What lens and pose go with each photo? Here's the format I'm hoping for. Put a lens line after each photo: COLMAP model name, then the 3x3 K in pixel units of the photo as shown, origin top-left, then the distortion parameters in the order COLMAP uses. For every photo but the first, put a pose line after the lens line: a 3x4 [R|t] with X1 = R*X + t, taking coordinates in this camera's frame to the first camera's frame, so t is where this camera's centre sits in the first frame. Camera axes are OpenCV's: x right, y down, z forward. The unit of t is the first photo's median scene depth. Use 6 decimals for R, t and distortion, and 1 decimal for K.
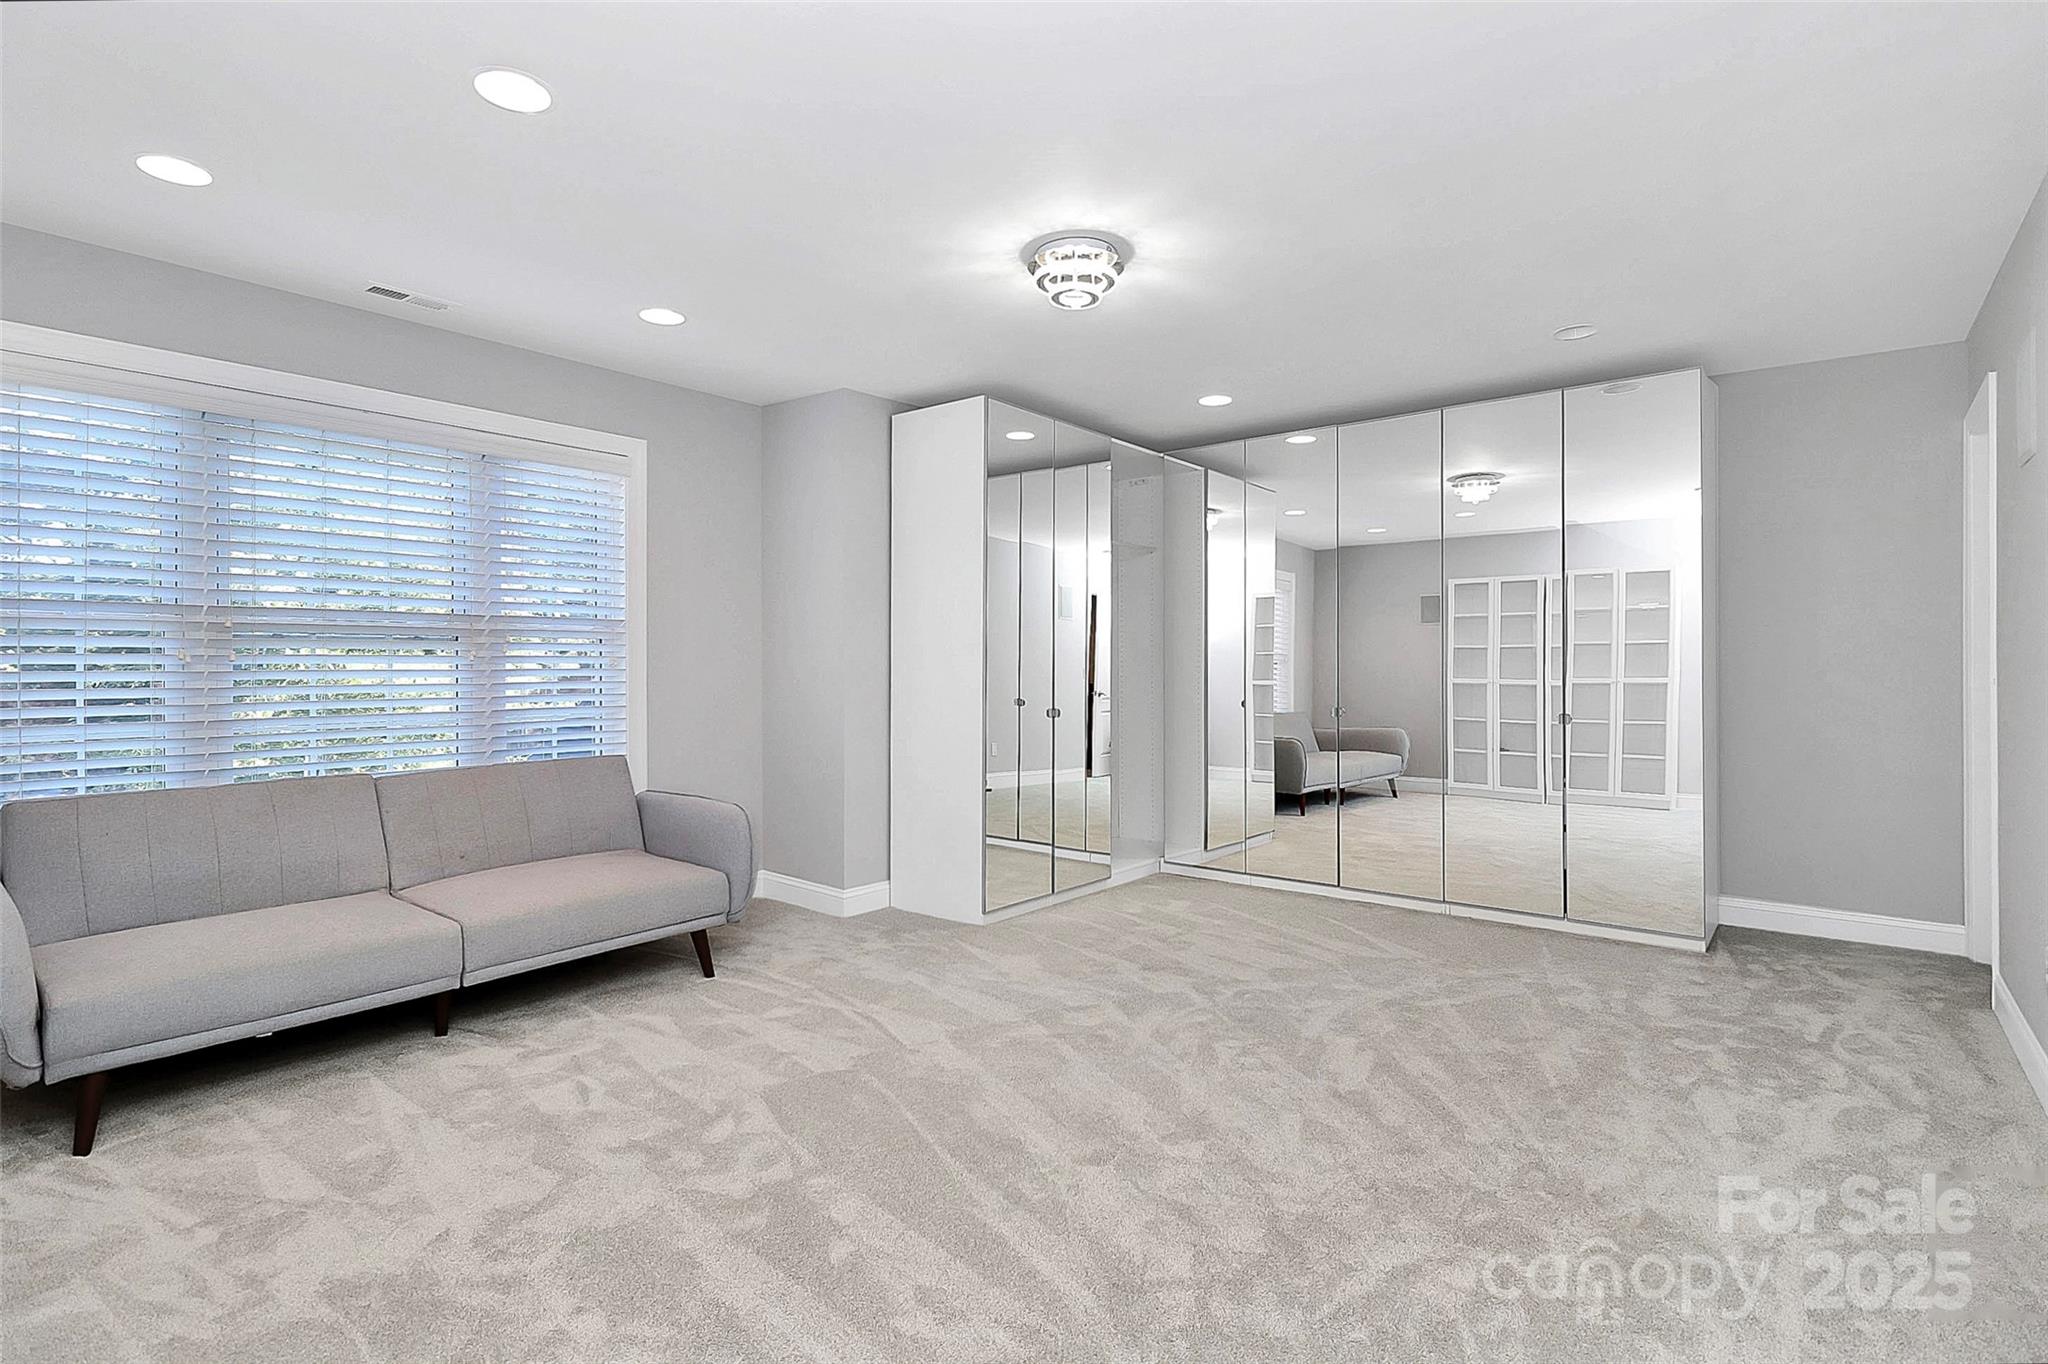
lens RADIAL K [[986.1, 0, 1024.0], [0, 986.1, 682.0], [0, 0, 1]] dist [0.002186, -0.014005]
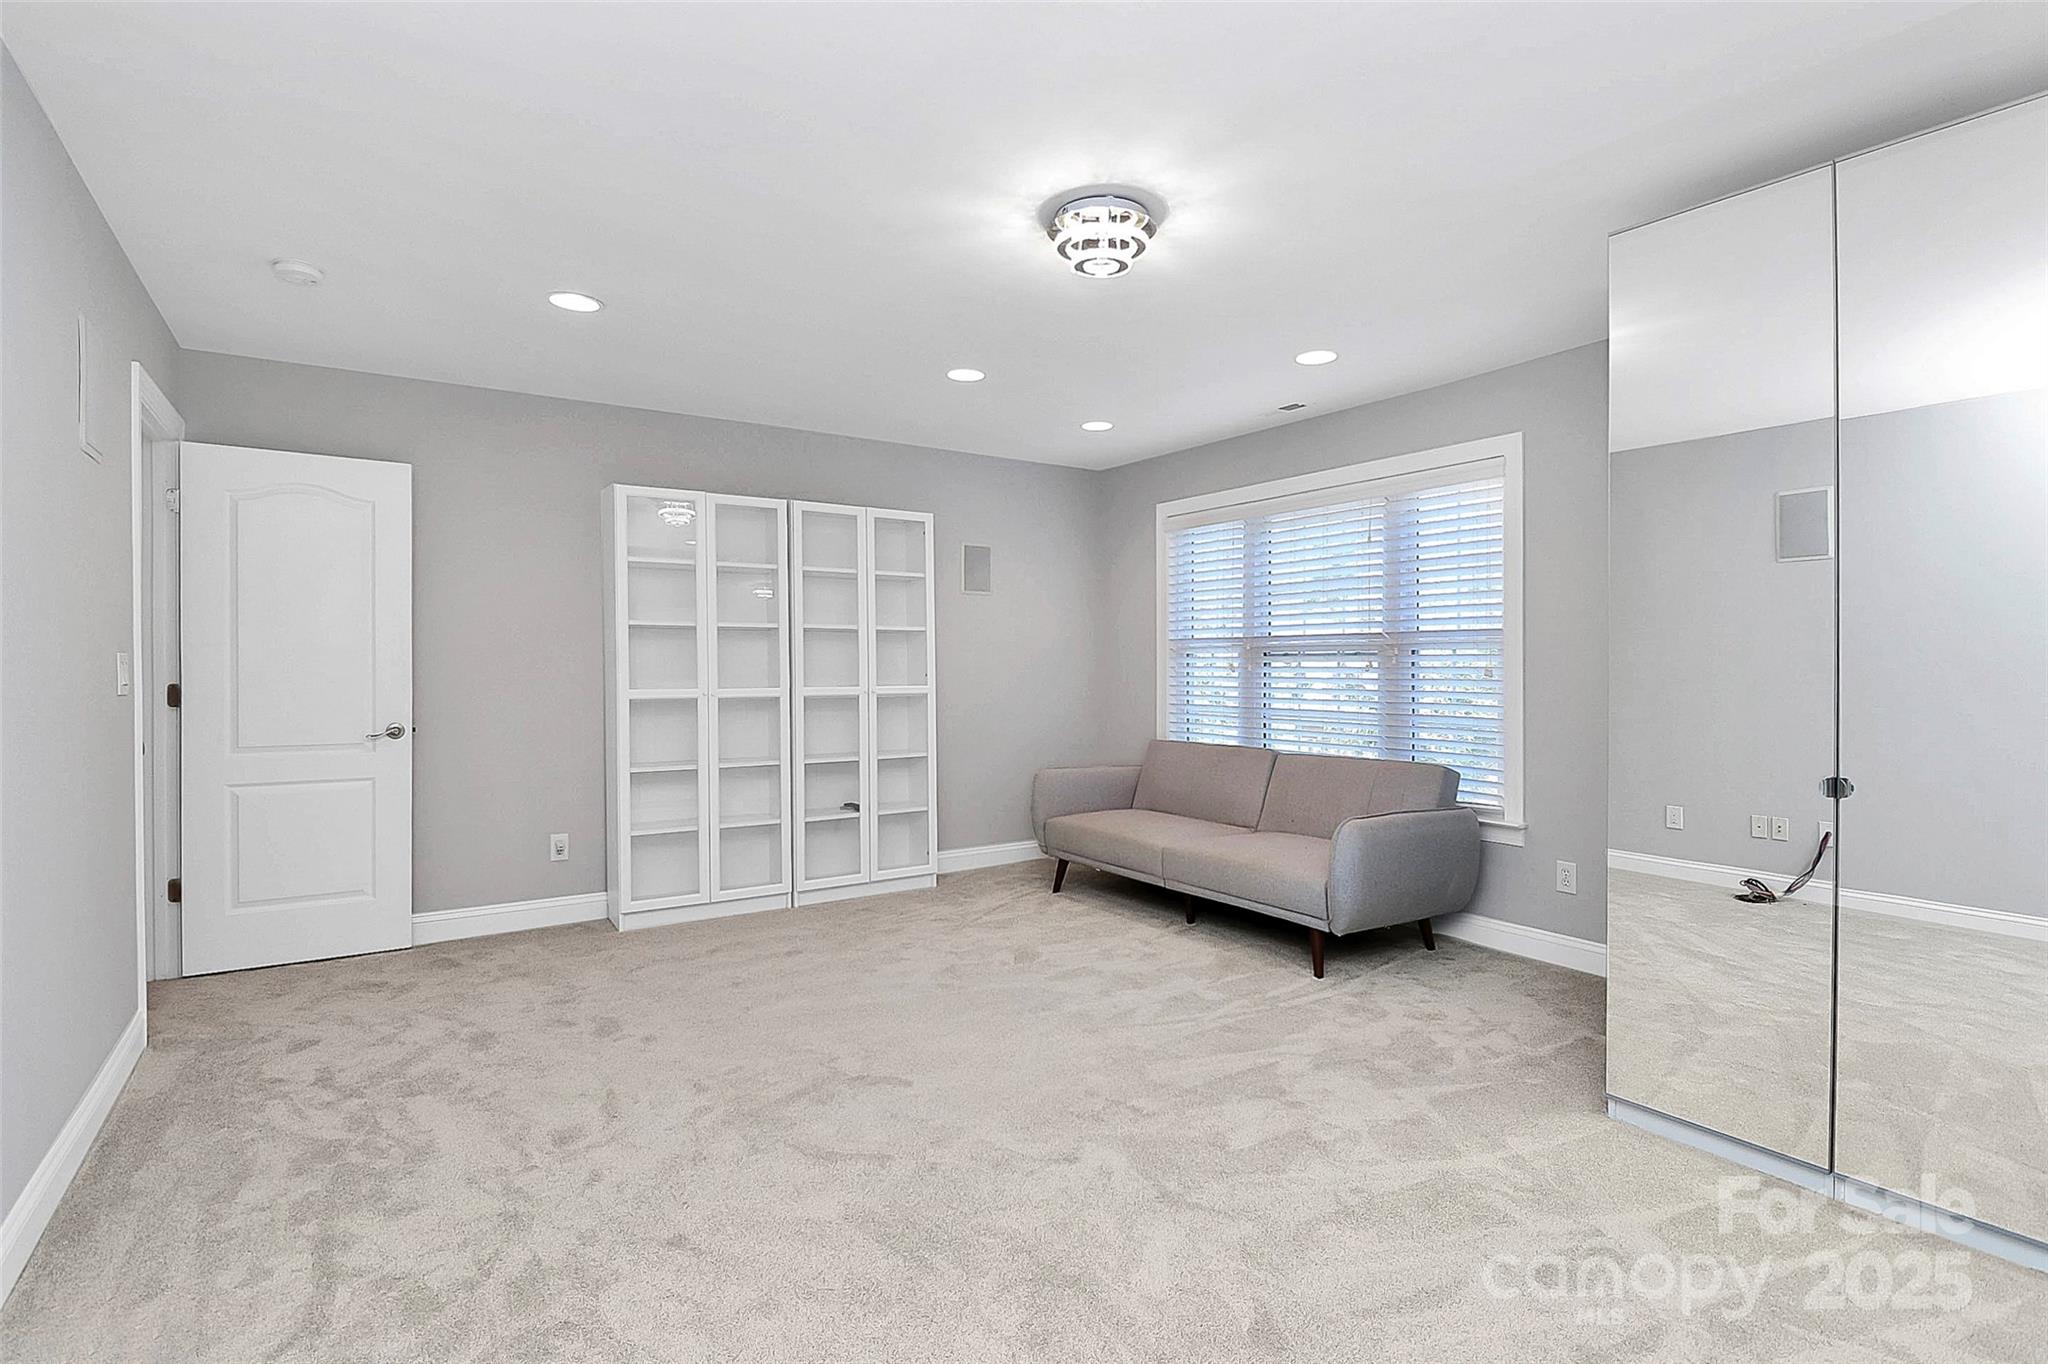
lens RADIAL K [[986.1, 0, 1024.0], [0, 986.1, 682.0], [0, 0, 1]] dist [0.002186, -0.014005]
pose [[-0.297261, 0.011047, -0.954732, 0.819184], [-0.022959, 0.999561, 0.018714, -0.024091], [0.954520, 0.027483, -0.296877, 1.085837]]
